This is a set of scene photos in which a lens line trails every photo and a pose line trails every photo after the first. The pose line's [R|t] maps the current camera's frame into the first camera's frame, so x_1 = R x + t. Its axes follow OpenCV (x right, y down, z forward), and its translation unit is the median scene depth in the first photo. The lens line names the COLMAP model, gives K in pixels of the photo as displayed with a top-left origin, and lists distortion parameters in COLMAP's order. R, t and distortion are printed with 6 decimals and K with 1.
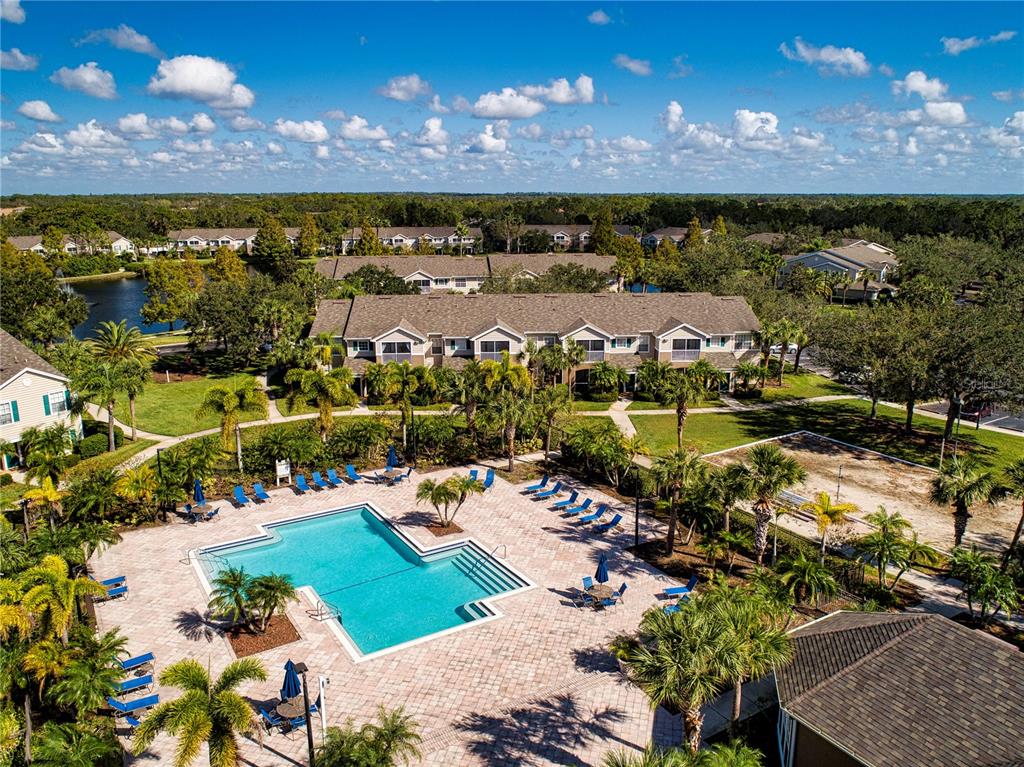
lens RADIAL K [[802.4, 0, 513.3], [0, 802.4, 395.8], [0, 0, 1]] dist [-0.004122, 0.005082]
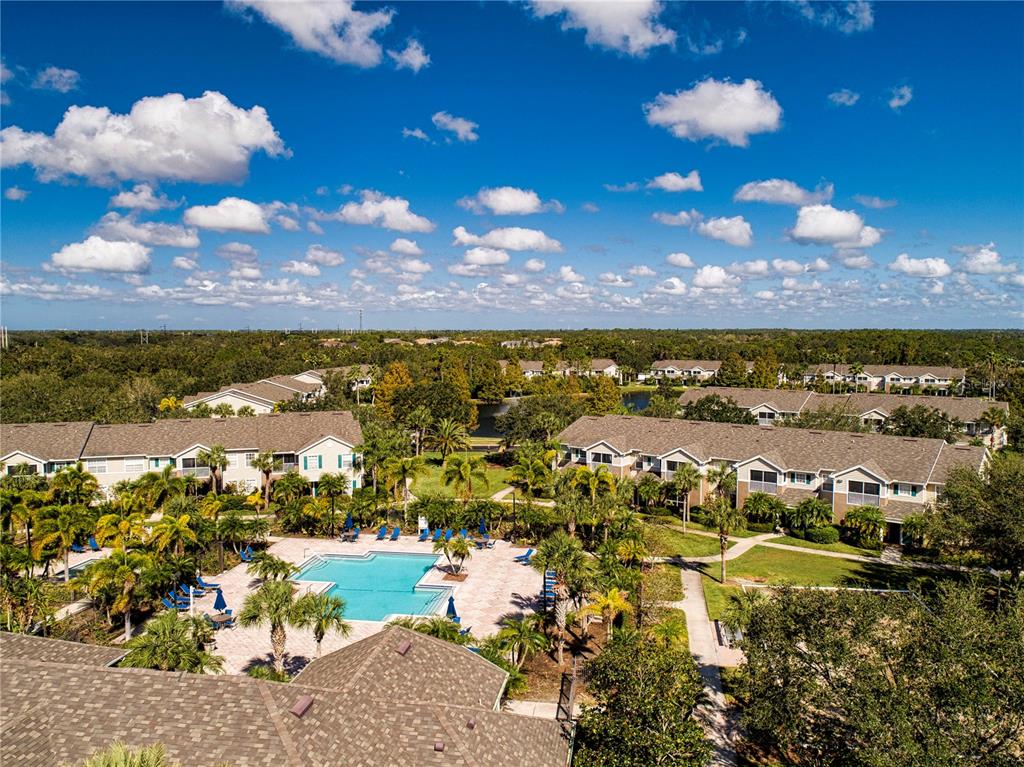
lens RADIAL K [[795.6, 0, 512.0], [0, 795.6, 383.5], [0, 0, 1]] dist [-0.004912, 0.006736]
pose [[0.772558, 0.049283, -0.633029, 0.518326], [-0.161447, 0.979463, -0.120777, -0.003725], [0.614076, 0.195508, 0.764648, -0.010906]]
